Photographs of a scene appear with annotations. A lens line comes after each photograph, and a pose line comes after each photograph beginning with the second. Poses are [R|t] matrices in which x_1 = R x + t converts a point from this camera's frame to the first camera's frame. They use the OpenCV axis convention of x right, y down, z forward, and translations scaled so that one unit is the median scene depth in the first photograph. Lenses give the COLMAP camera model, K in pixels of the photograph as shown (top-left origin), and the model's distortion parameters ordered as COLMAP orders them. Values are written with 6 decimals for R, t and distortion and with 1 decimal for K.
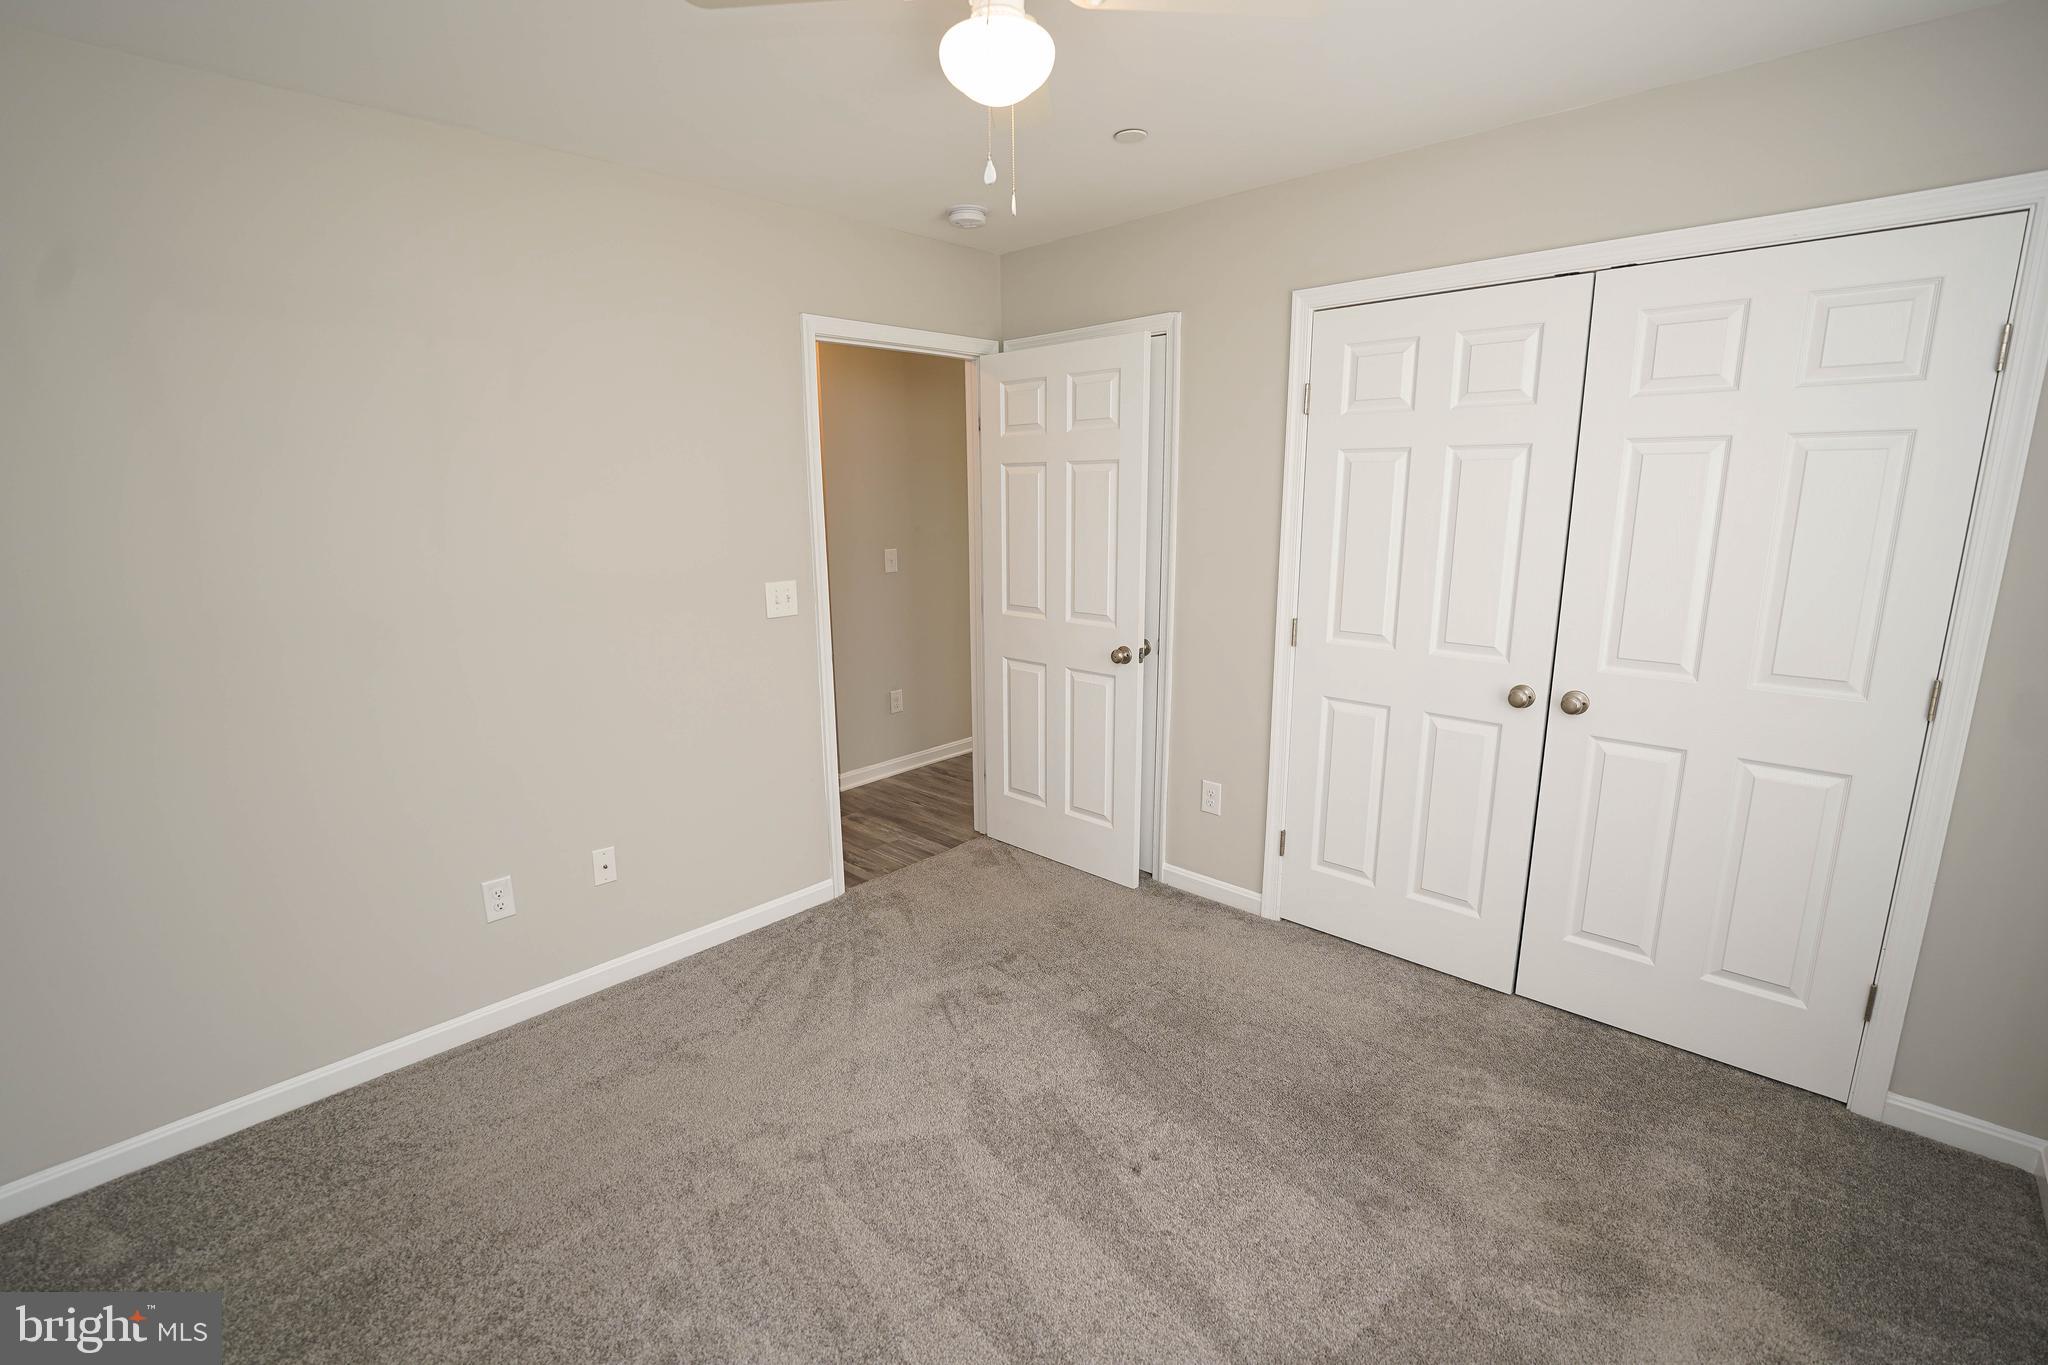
lens RADIAL K [[912.5, 0, 1029.2], [0, 912.5, 670.5], [0, 0, 1]] dist [-0.017241, 0.000362]
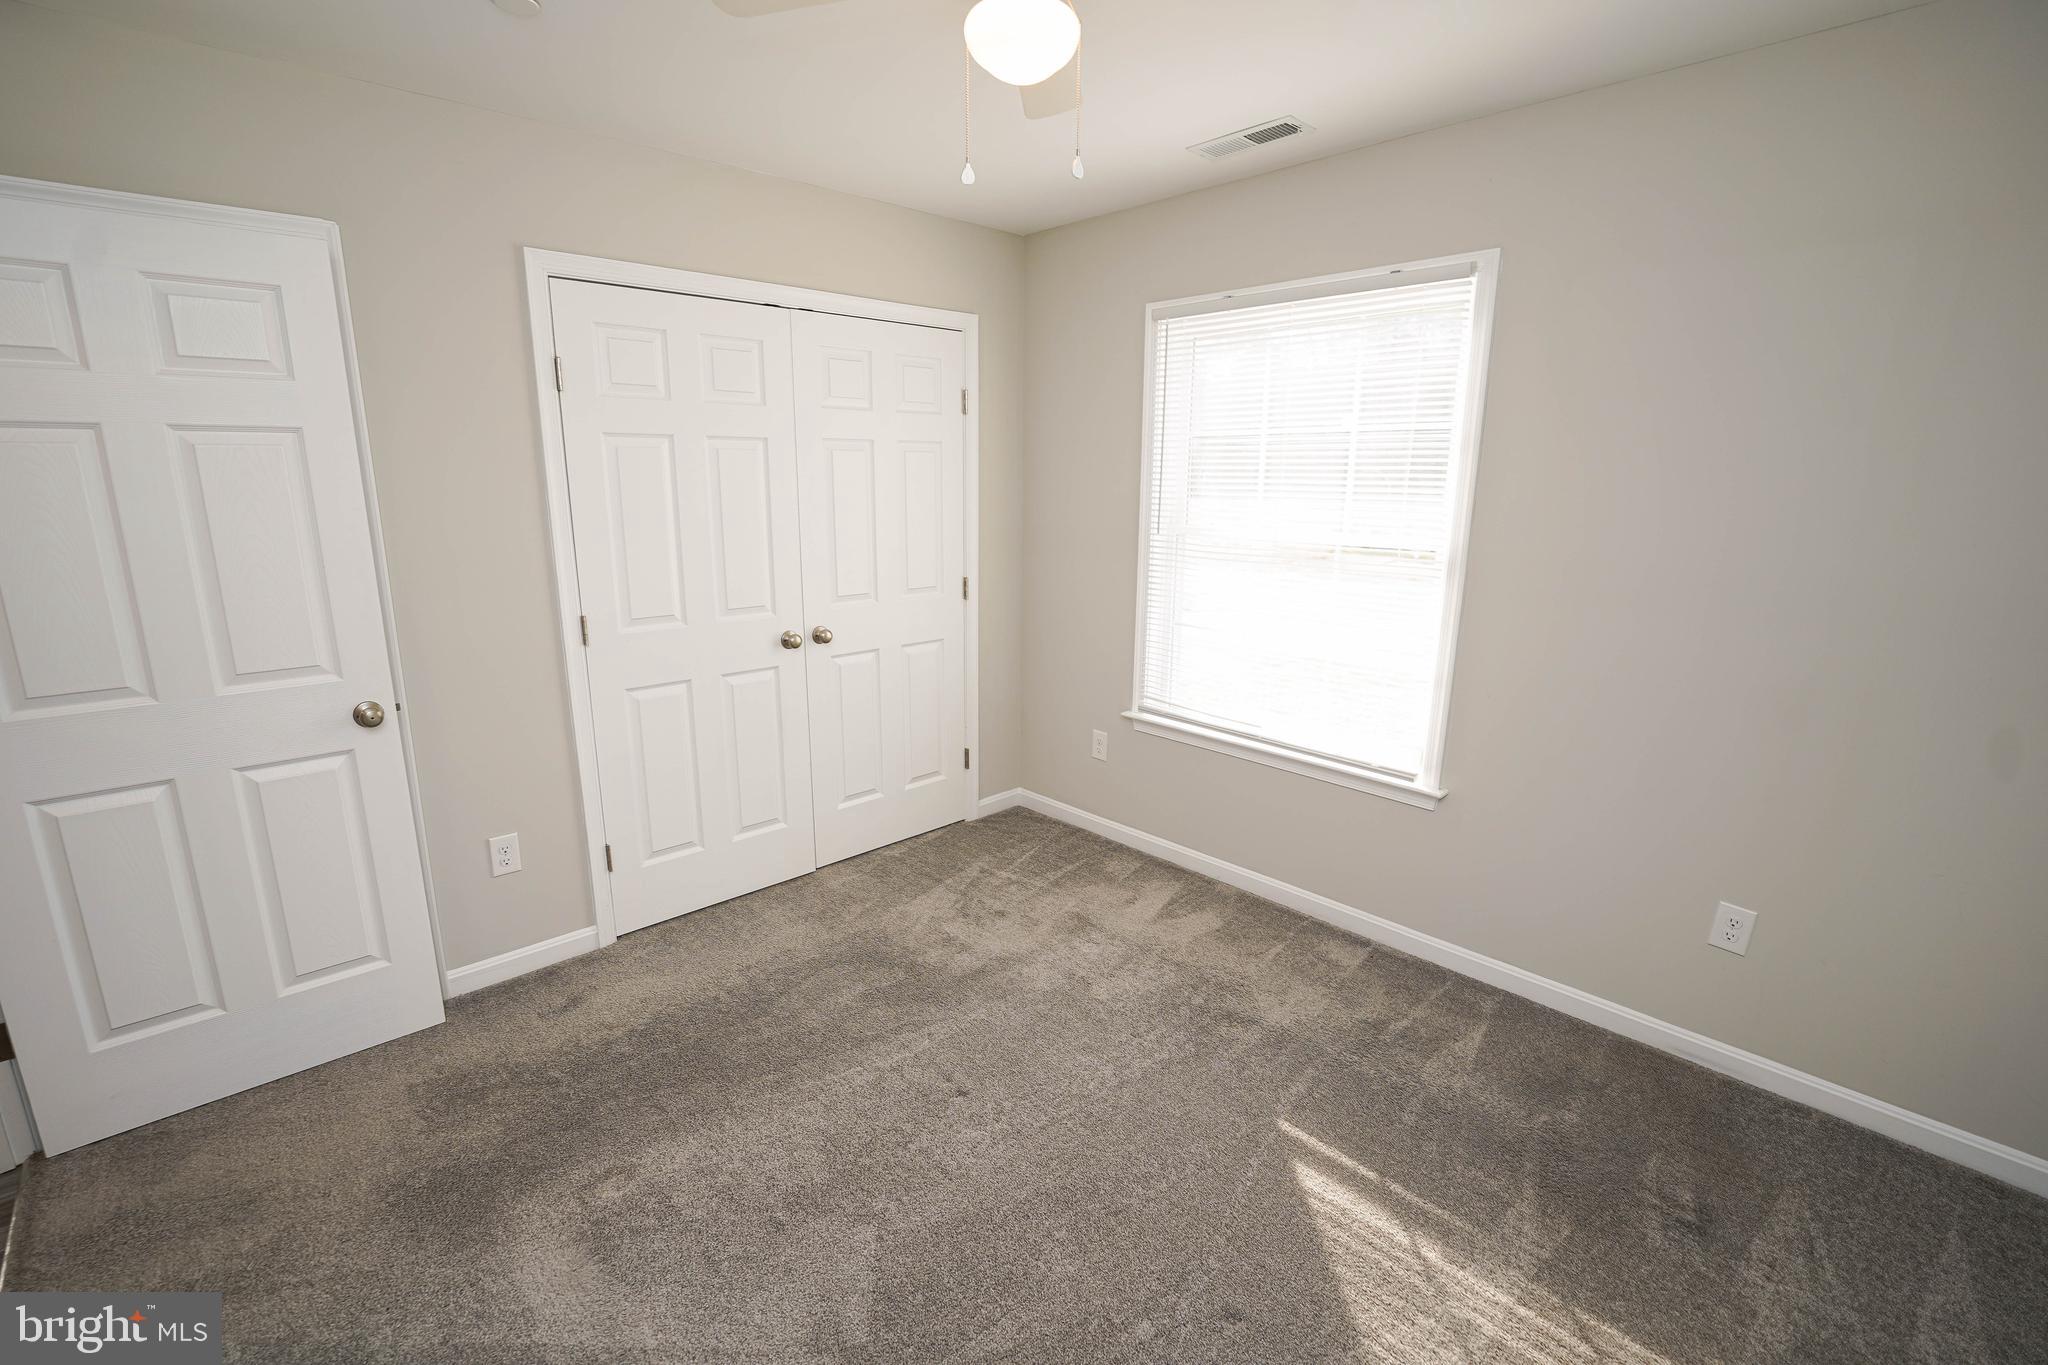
lens RADIAL K [[912.5, 0, 1019.7], [0, 912.5, 683.1], [0, 0, 1]] dist [-0.017241, 0.000362]
pose [[0.056618, -0.210035, 0.976053, -0.595959], [0.198864, 0.960404, 0.195133, -0.083343], [-0.978390, 0.183053, 0.096144, 0.498196]]
